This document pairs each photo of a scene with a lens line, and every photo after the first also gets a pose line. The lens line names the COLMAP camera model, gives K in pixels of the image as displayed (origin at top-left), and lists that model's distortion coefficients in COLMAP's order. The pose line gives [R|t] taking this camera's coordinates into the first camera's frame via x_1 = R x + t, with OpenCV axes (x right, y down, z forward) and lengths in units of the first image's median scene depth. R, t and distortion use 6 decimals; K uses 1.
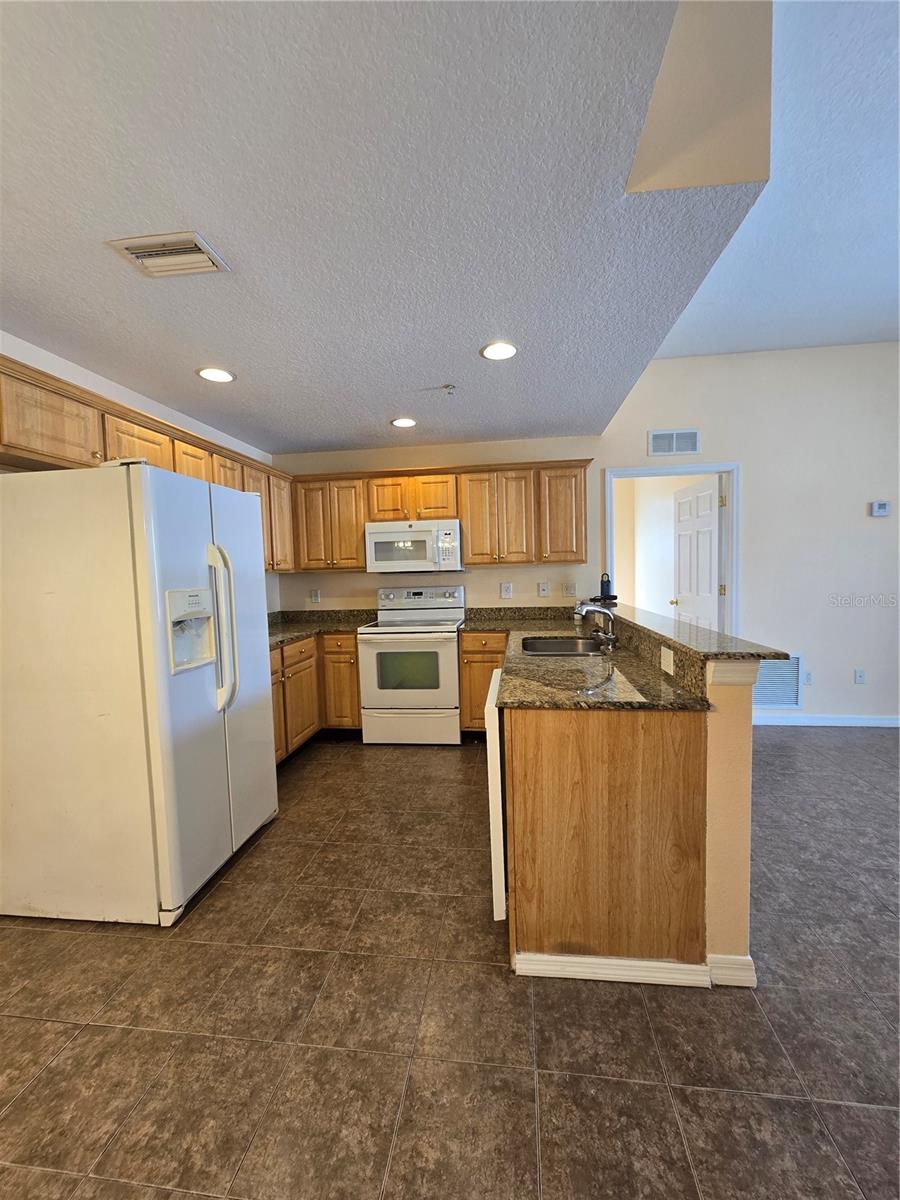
lens RADIAL K [[487.9, 0, 454.1], [0, 487.9, 601.8], [0, 0, 1]] dist [-0.006128, 0.001759]
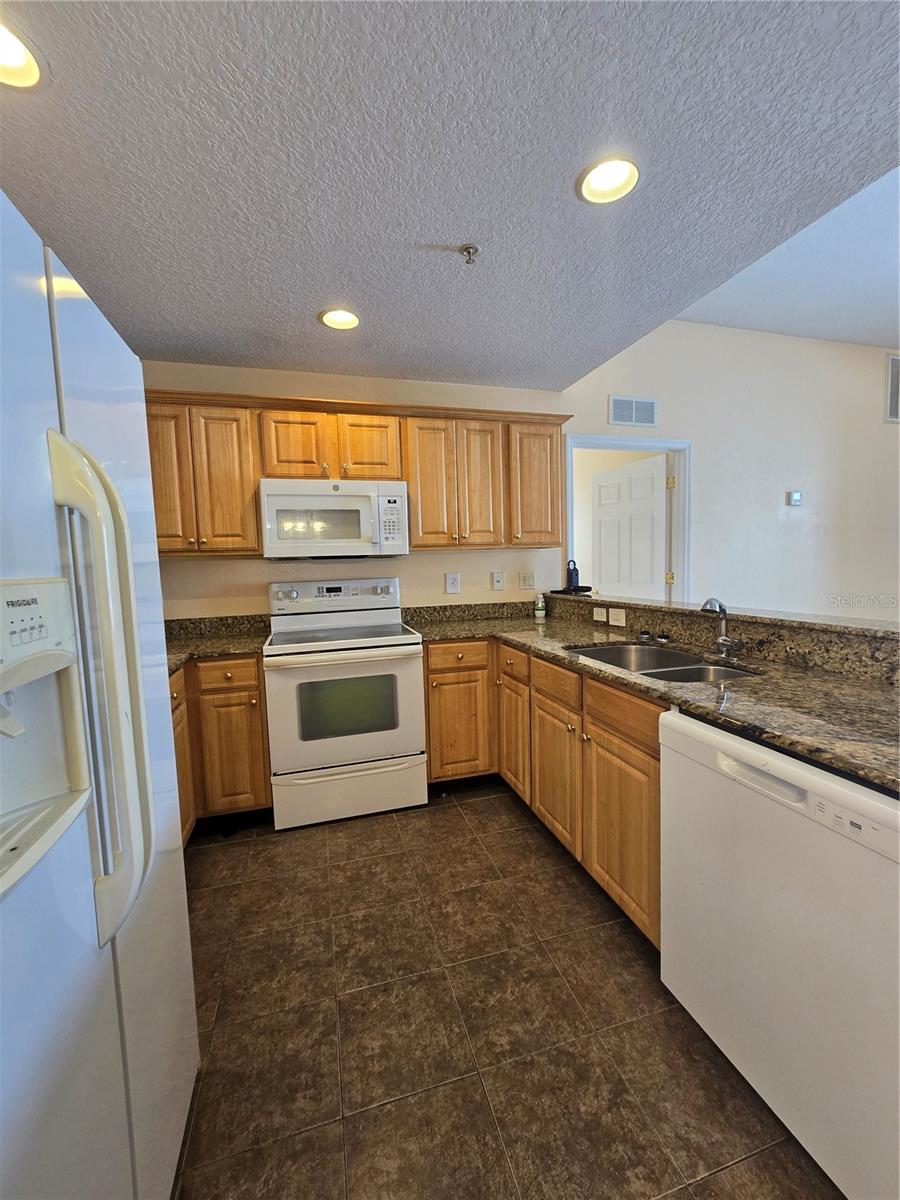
lens RADIAL K [[487.9, 0, 451.3], [0, 487.9, 601.0], [0, 0, 1]] dist [-0.006128, 0.001759]
pose [[0.916175, -0.030136, 0.399644, -0.219737], [0.026705, 0.999543, 0.014151, -0.006203], [-0.399888, -0.002292, 0.916561, 0.337237]]
